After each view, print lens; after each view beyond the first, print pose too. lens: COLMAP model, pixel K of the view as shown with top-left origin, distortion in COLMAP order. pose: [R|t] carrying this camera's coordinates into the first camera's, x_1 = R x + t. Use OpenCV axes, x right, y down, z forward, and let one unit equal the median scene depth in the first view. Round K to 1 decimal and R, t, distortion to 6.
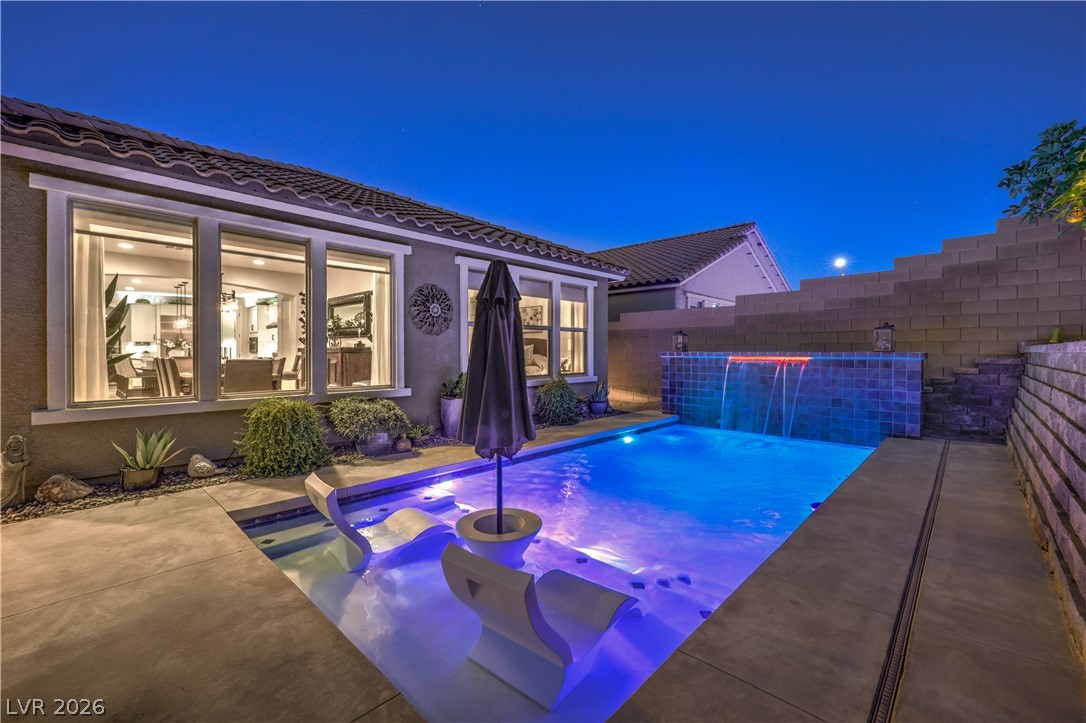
lens RADIAL K [[452.1, 0, 543.0], [0, 452.1, 361.5], [0, 0, 1]] dist [0.000213, -0.000125]
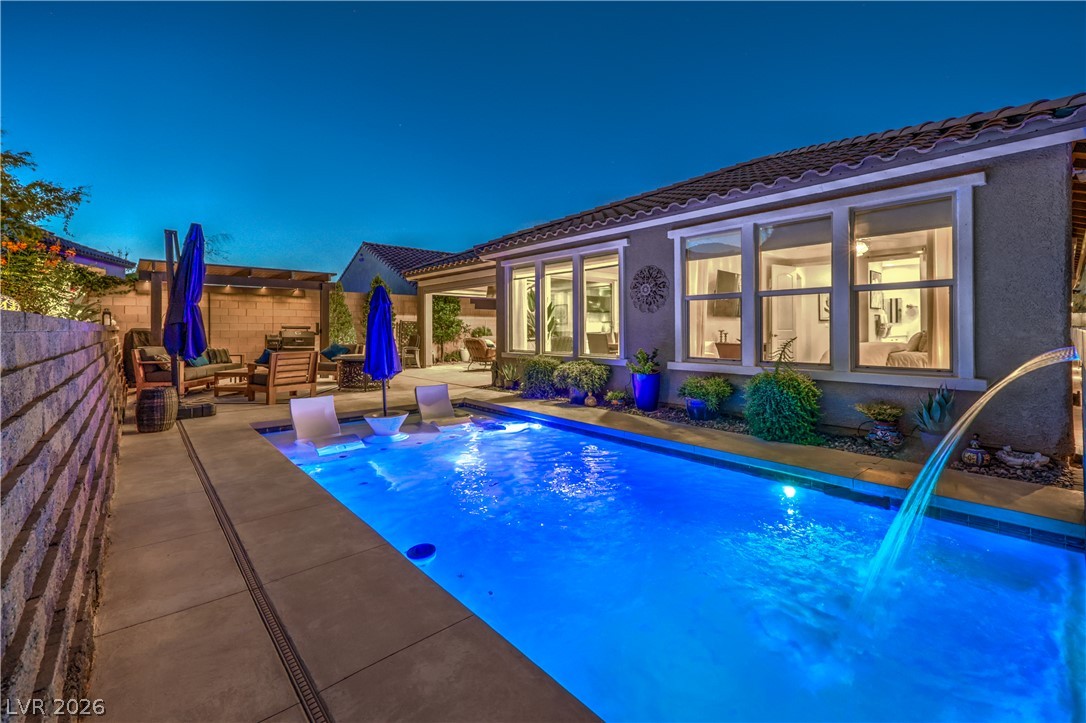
lens RADIAL K [[444.6, 0, 548.7], [0, 444.6, 350.9], [0, 0, 1]] dist [0.001296, 0.000071]
pose [[-0.071581, 0.048425, -0.996259, 0.770171], [-0.017778, 0.998600, 0.049816, -0.016322], [0.997276, 0.021278, -0.070619, 0.783724]]
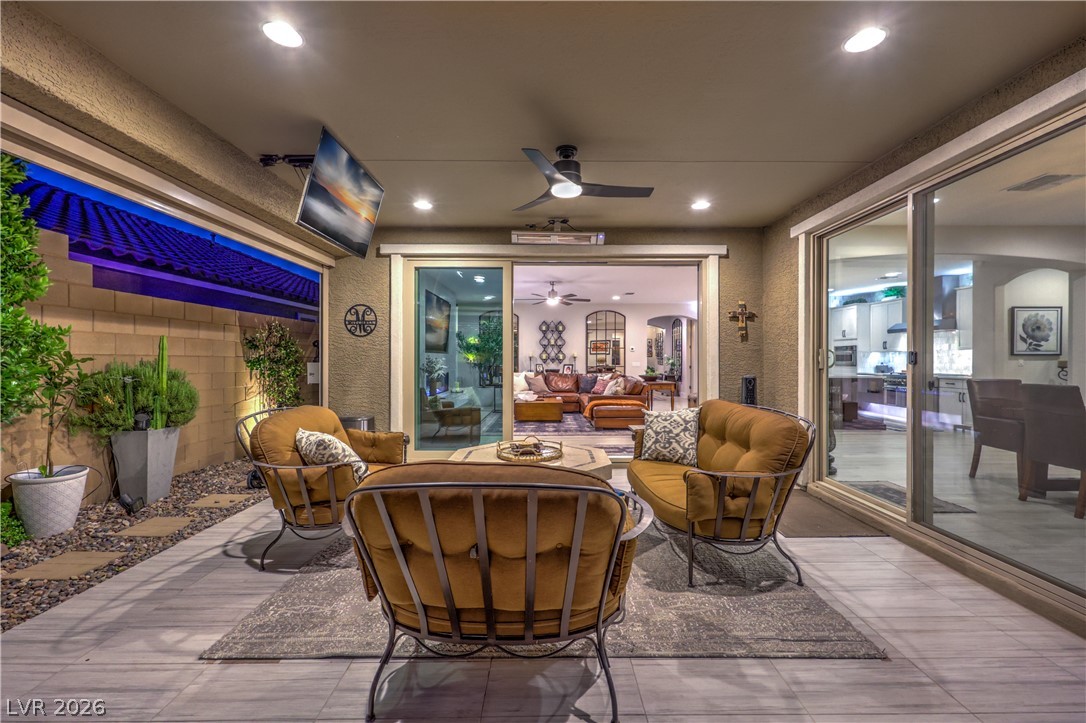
lens RADIAL K [[452.1, 0, 543.0], [0, 452.1, 361.5], [0, 0, 1]] dist [0.000213, -0.000125]
pose [[0.684003, 0.001697, -0.729477, -0.856722], [-0.012847, 0.999870, -0.009720, -0.023104], [0.729366, 0.016020, 0.683936, 0.211417]]
